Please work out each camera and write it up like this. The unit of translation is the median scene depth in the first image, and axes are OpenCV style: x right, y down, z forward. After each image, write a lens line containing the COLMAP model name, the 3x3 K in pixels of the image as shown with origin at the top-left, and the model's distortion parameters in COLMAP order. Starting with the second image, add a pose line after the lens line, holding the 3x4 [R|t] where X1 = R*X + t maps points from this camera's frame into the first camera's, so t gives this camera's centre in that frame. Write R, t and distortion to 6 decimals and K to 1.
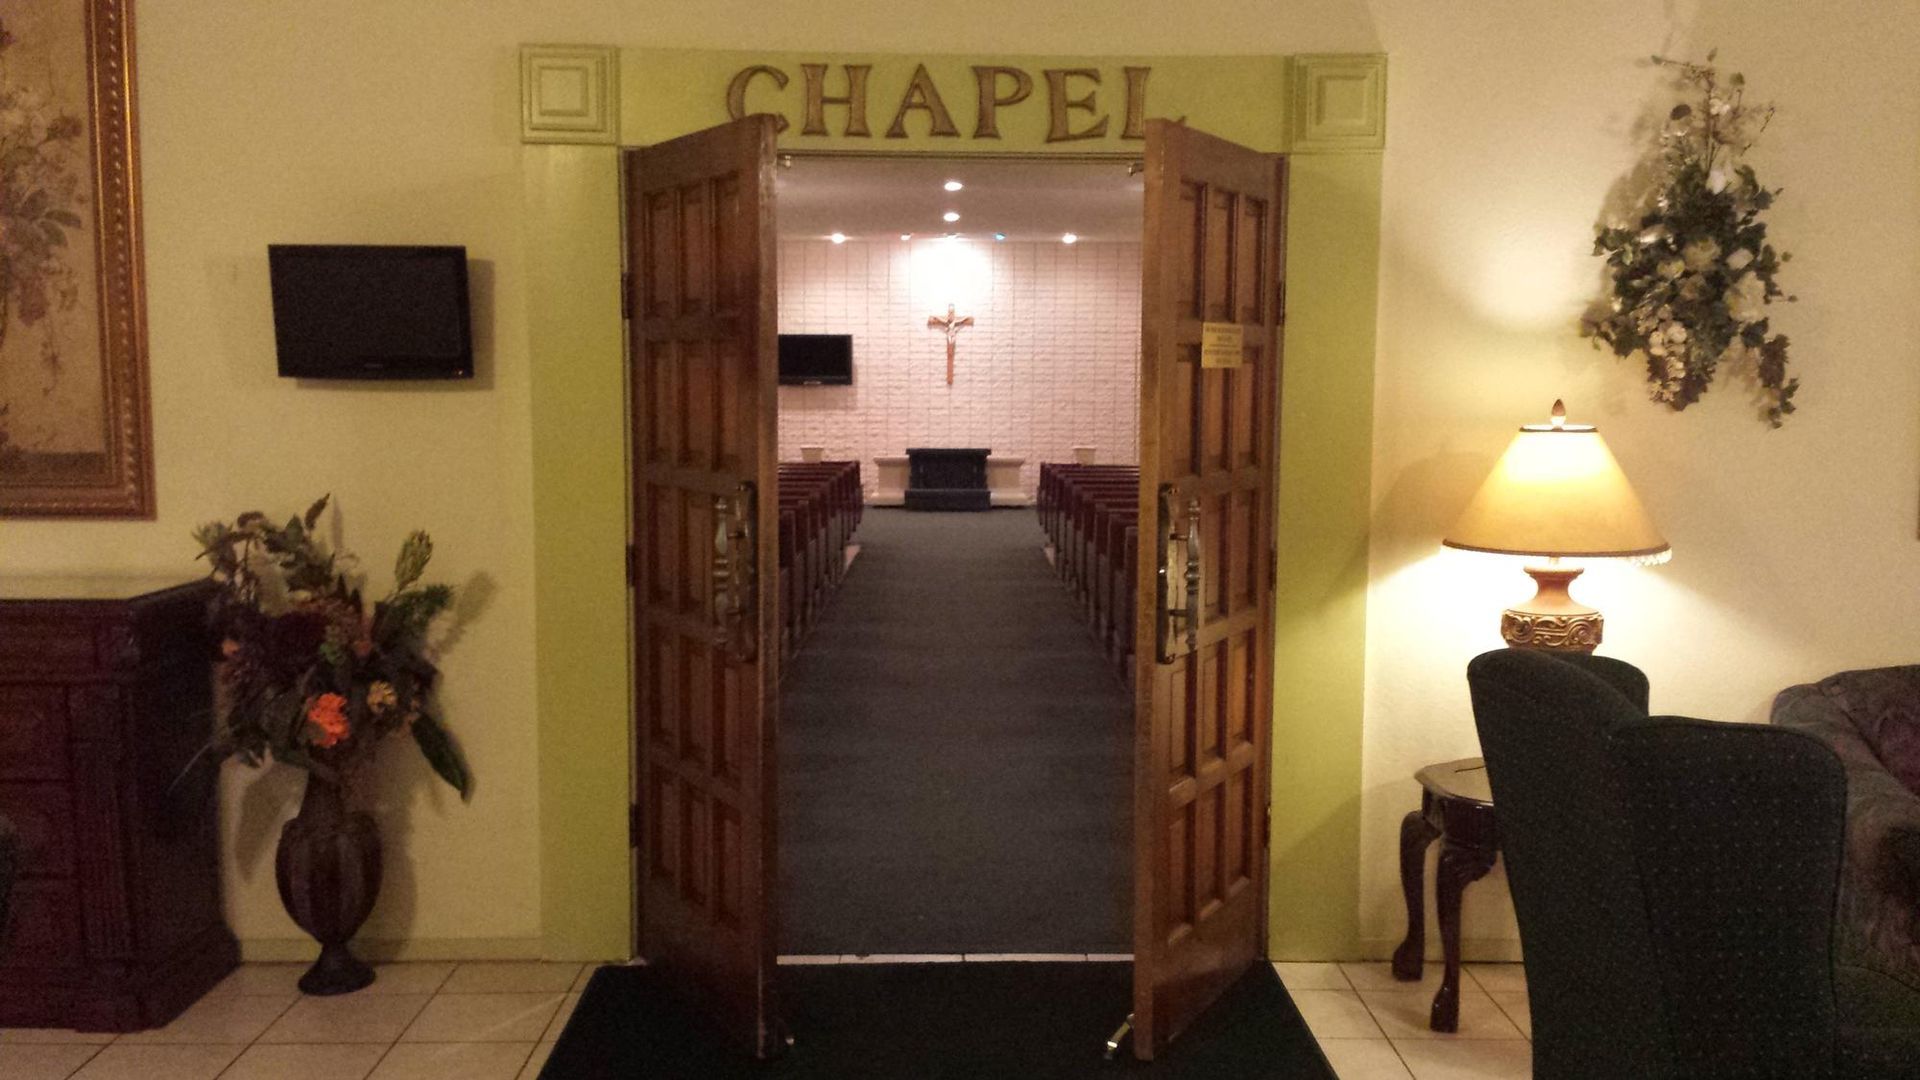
lens RADIAL K [[1778.5, 0, 978.2], [0, 1778.5, 590.9], [0, 0, 1]] dist [0.094410, 0.000000]
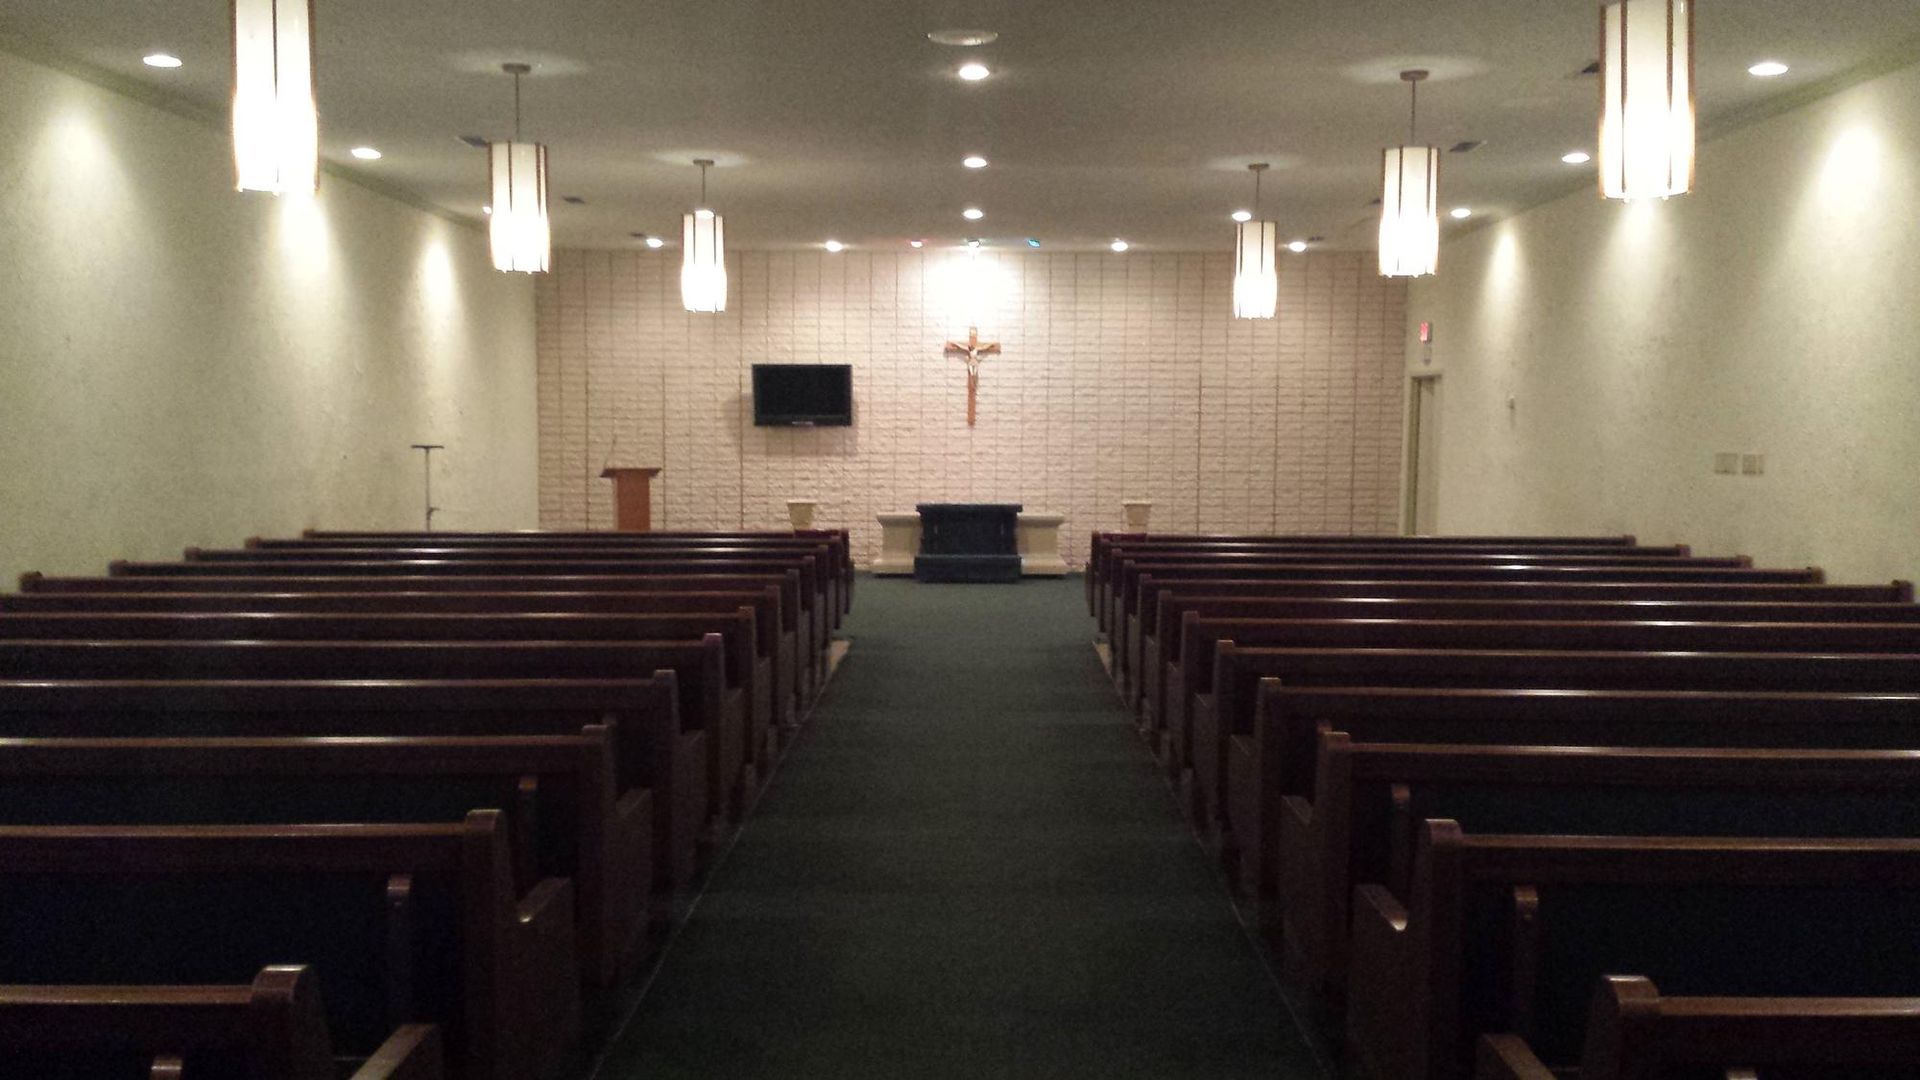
lens RADIAL K [[1778.5, 0, 966.1], [0, 1778.5, 543.5], [0, 0, 1]] dist [0.094410, 0.000000]
pose [[0.999793, 0.001915, -0.020242, -0.001741], [-0.002859, 0.998904, -0.046716, -0.024307], [0.020131, 0.046764, 0.998703, 0.193101]]
